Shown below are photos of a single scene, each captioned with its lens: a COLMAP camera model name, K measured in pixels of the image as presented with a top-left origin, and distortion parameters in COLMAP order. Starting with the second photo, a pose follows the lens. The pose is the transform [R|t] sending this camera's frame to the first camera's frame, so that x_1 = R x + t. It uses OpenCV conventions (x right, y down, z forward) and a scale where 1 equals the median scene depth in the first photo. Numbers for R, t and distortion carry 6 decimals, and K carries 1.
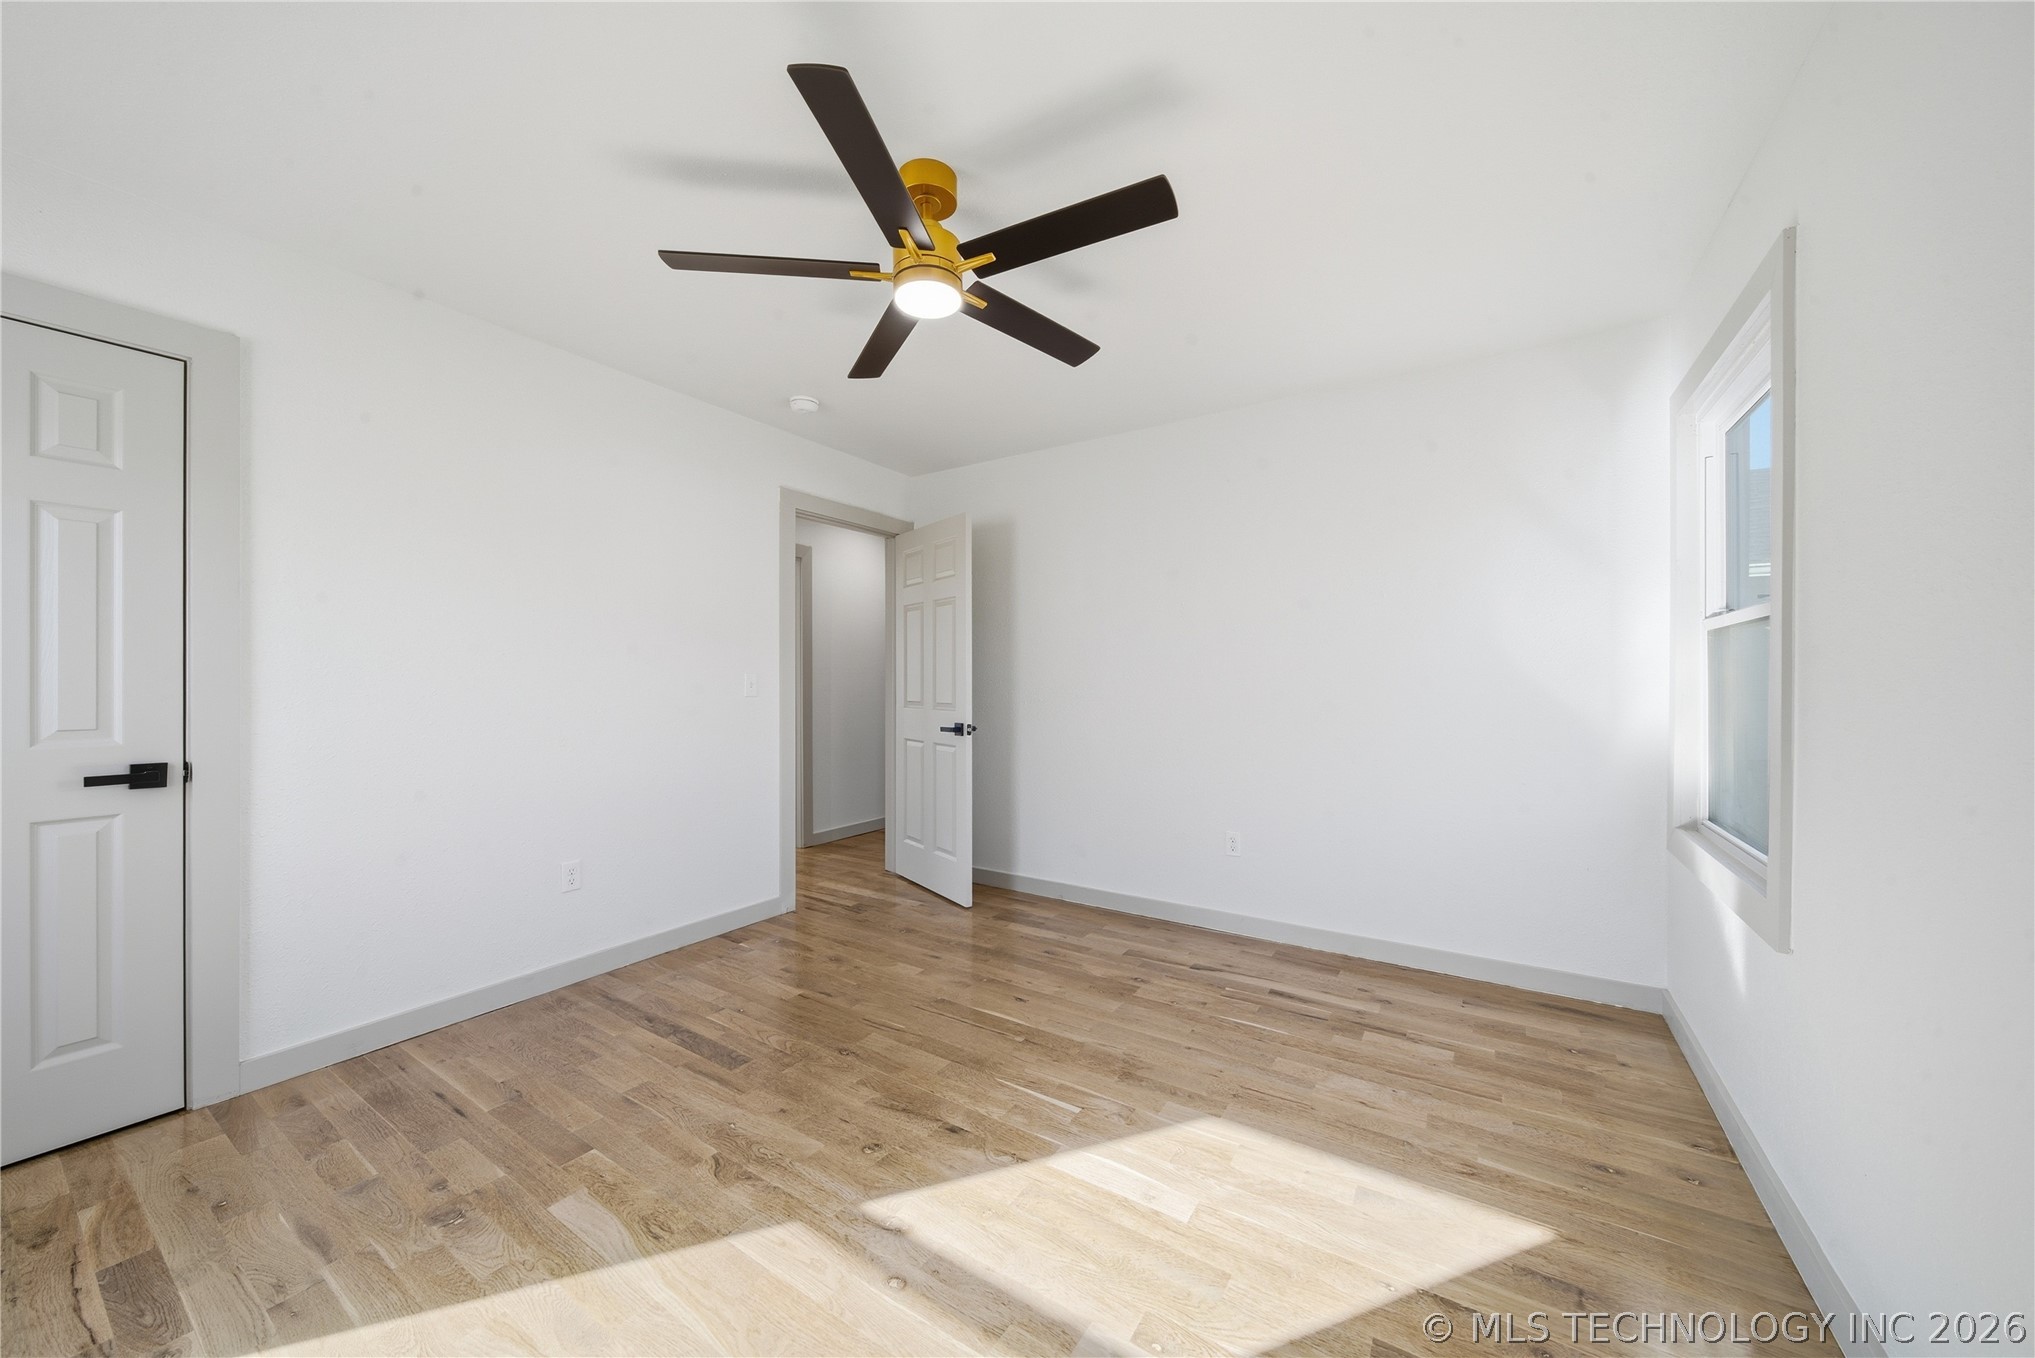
lens RADIAL K [[717.4, 0, 1019.5], [0, 717.4, 680.4], [0, 0, 1]] dist [-0.005609, 0.000001]
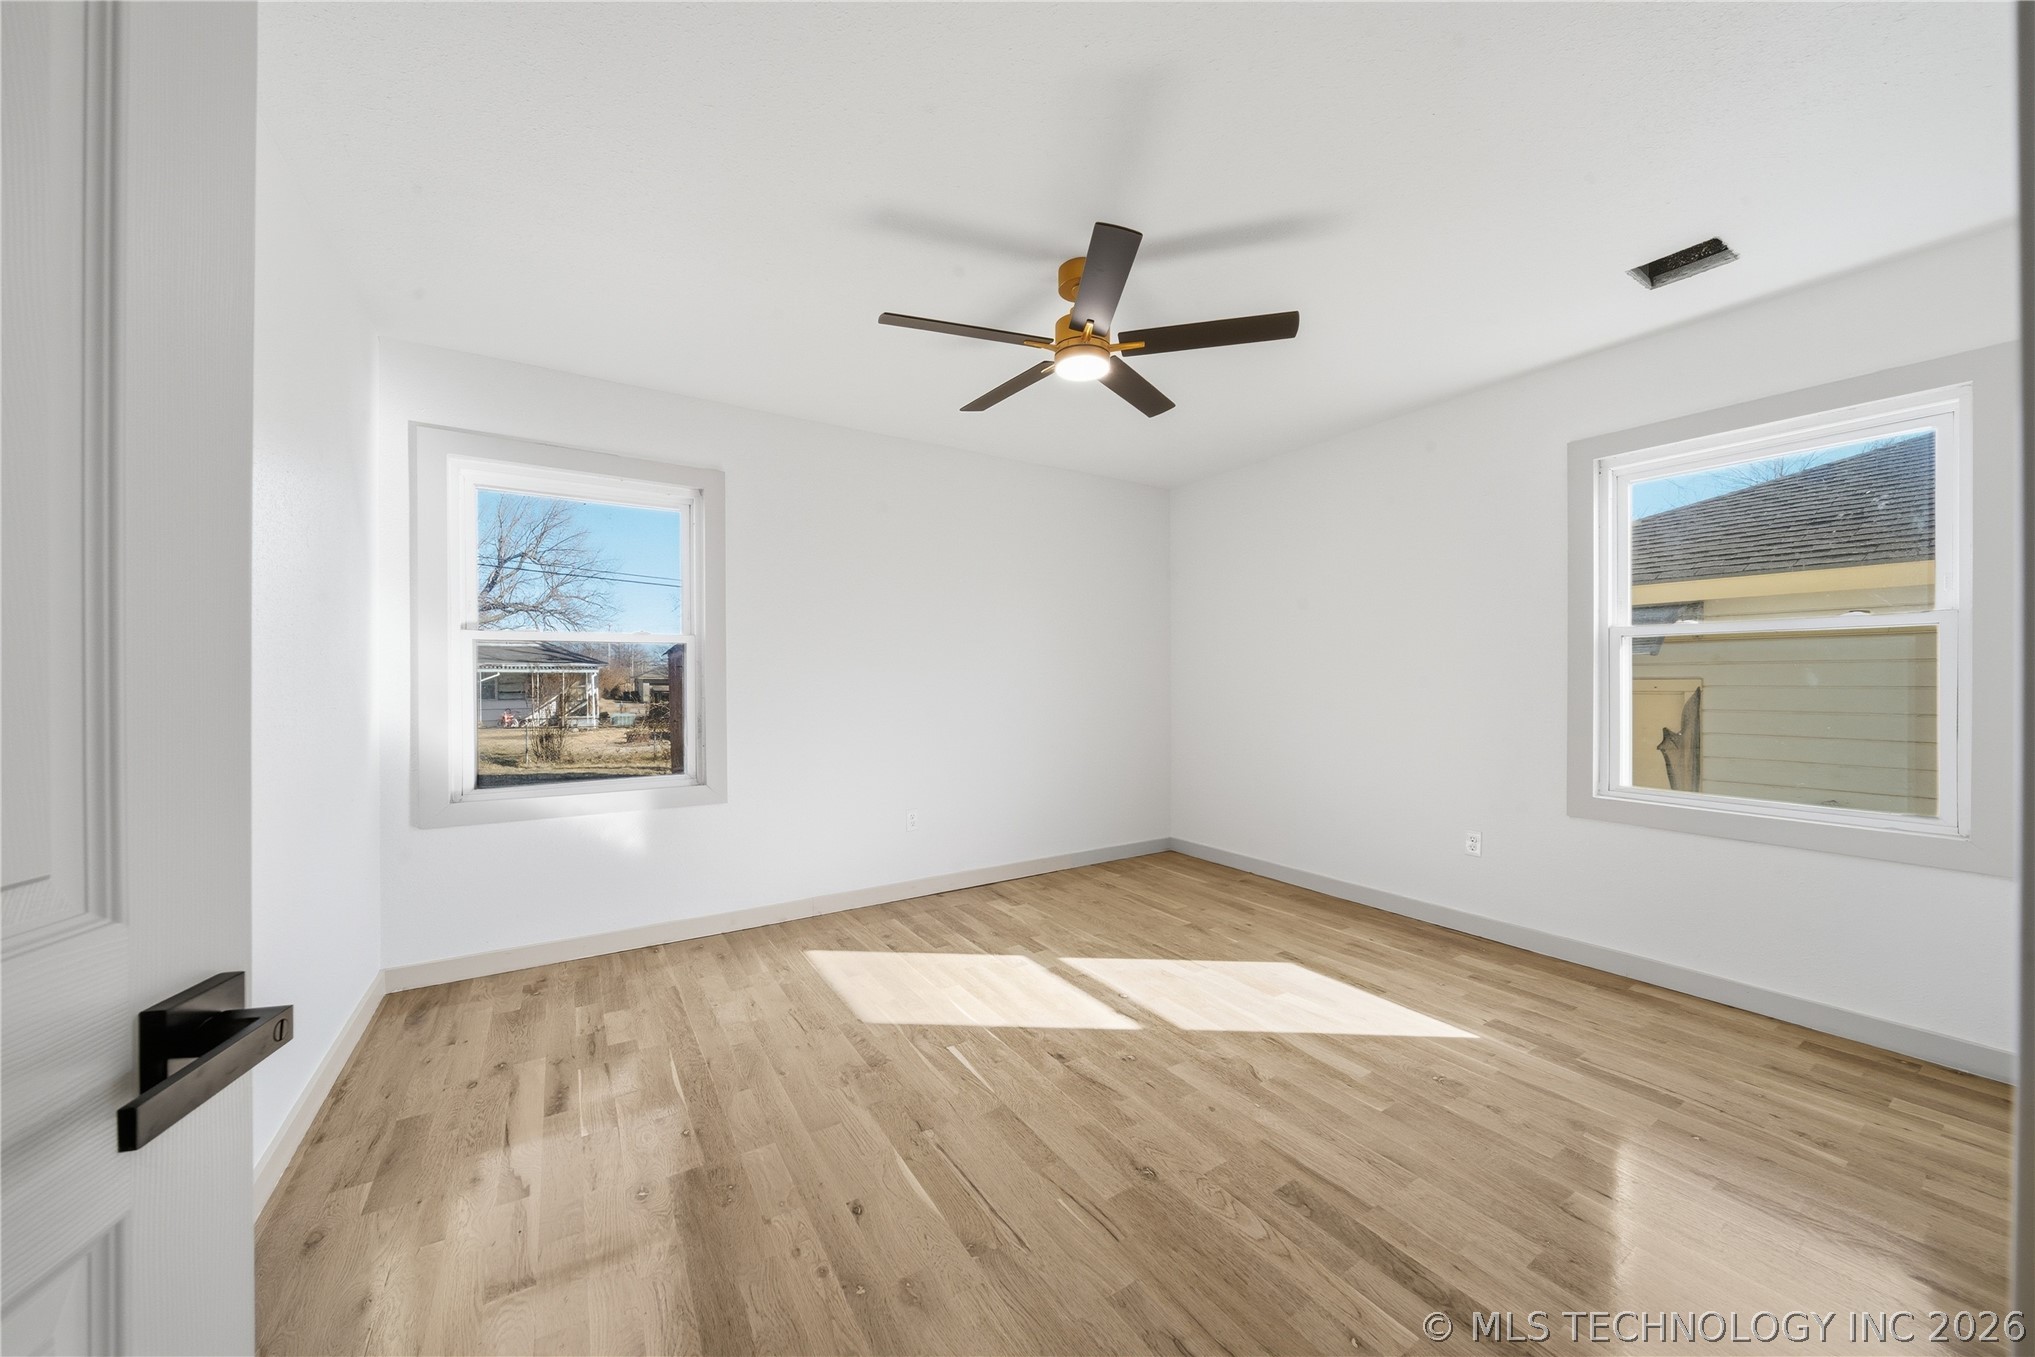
lens RADIAL K [[717.4, 0, 1019.5], [0, 717.4, 679.9], [0, 0, 1]] dist [-0.005609, 0.000001]
pose [[-0.911717, 0.003271, 0.410807, -0.496921], [0.002274, 0.999993, -0.002916, 0.010461], [-0.410814, -0.001725, -0.911718, 2.011443]]
